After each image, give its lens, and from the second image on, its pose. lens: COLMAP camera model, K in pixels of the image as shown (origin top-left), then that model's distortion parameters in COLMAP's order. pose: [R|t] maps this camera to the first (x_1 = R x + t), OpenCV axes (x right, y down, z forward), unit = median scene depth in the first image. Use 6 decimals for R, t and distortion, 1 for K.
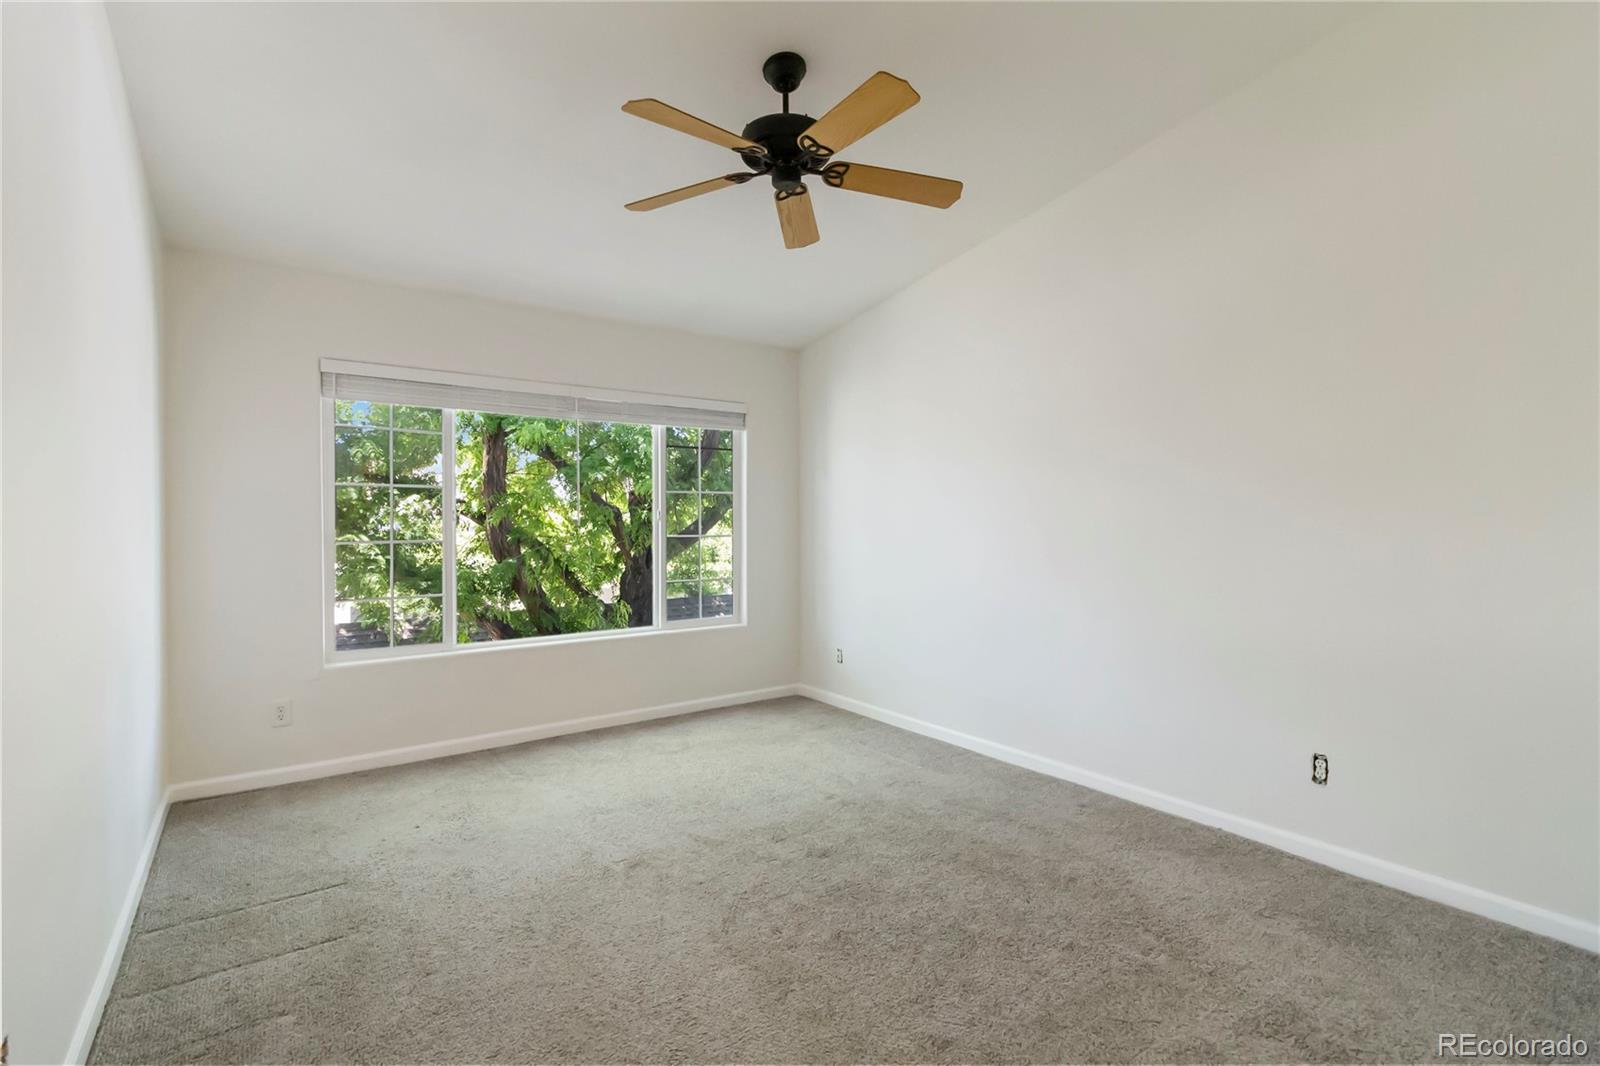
lens RADIAL K [[750.9, 0, 812.8], [0, 750.9, 534.8], [0, 0, 1]] dist [0.003793, -0.000969]
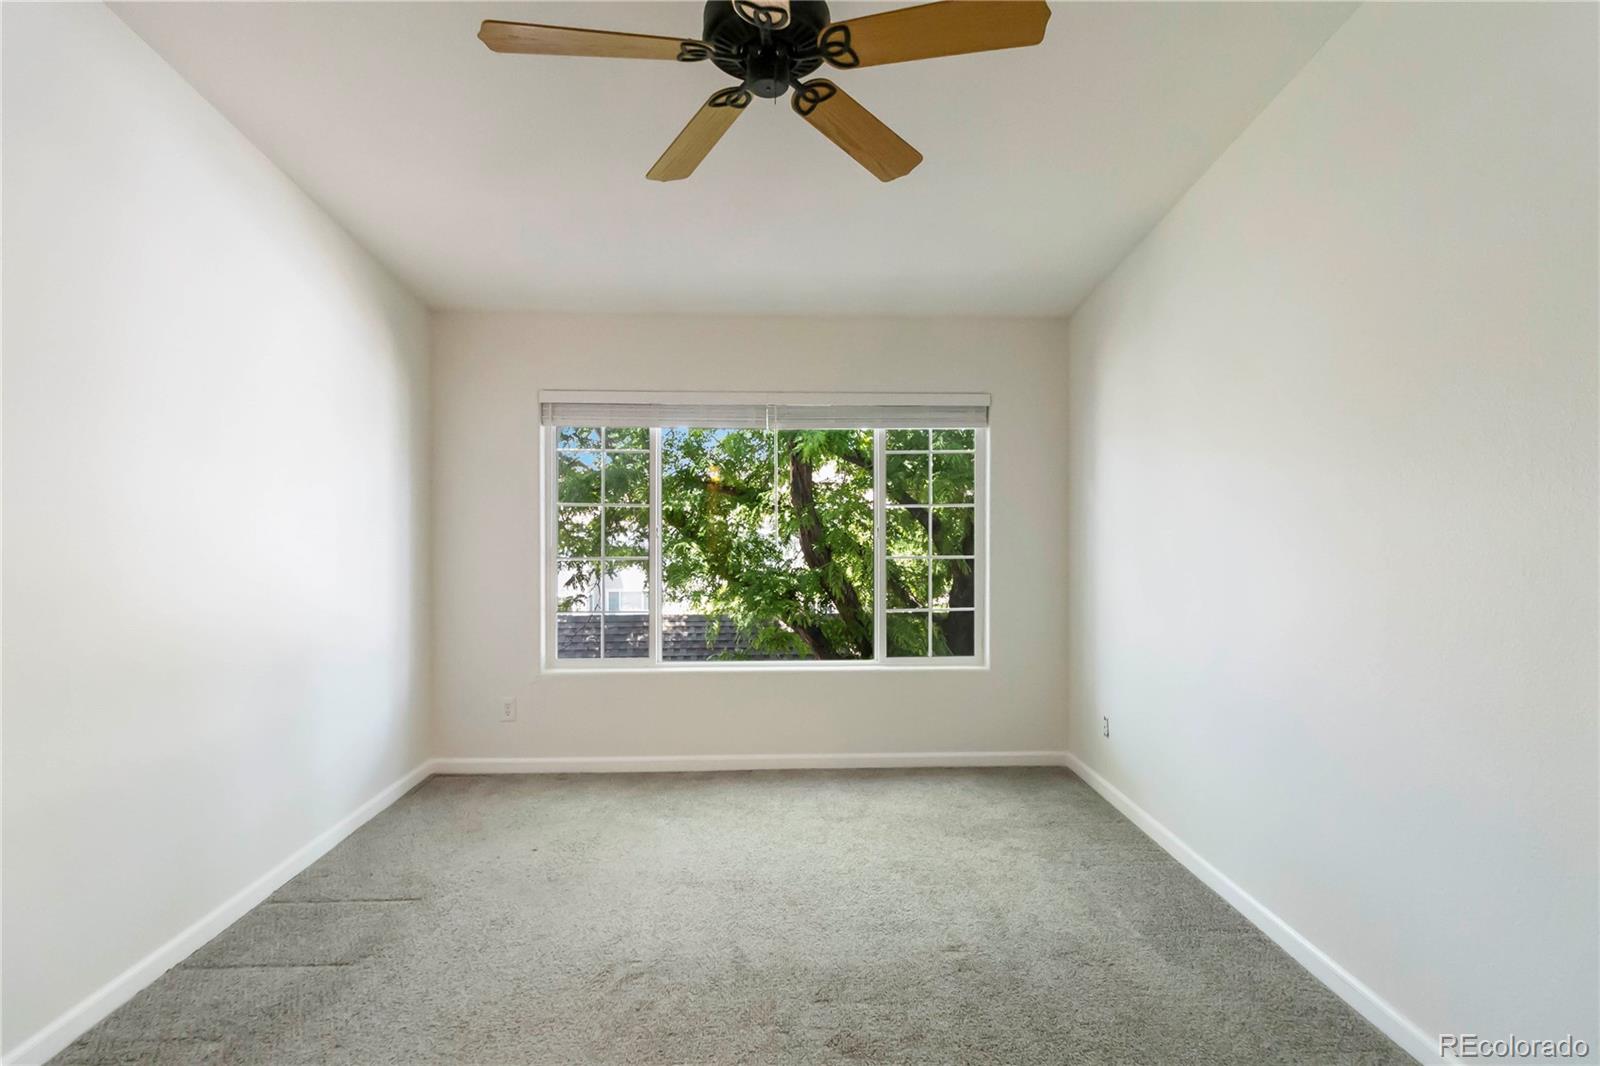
lens RADIAL K [[750.9, 0, 793.6], [0, 750.9, 530.8], [0, 0, 1]] dist [0.003793, -0.000969]
pose [[0.824329, 0.012476, -0.565973, 0.241619], [-0.014006, 0.999901, 0.001642, -0.033403], [0.565938, 0.006574, 0.824422, 0.274664]]
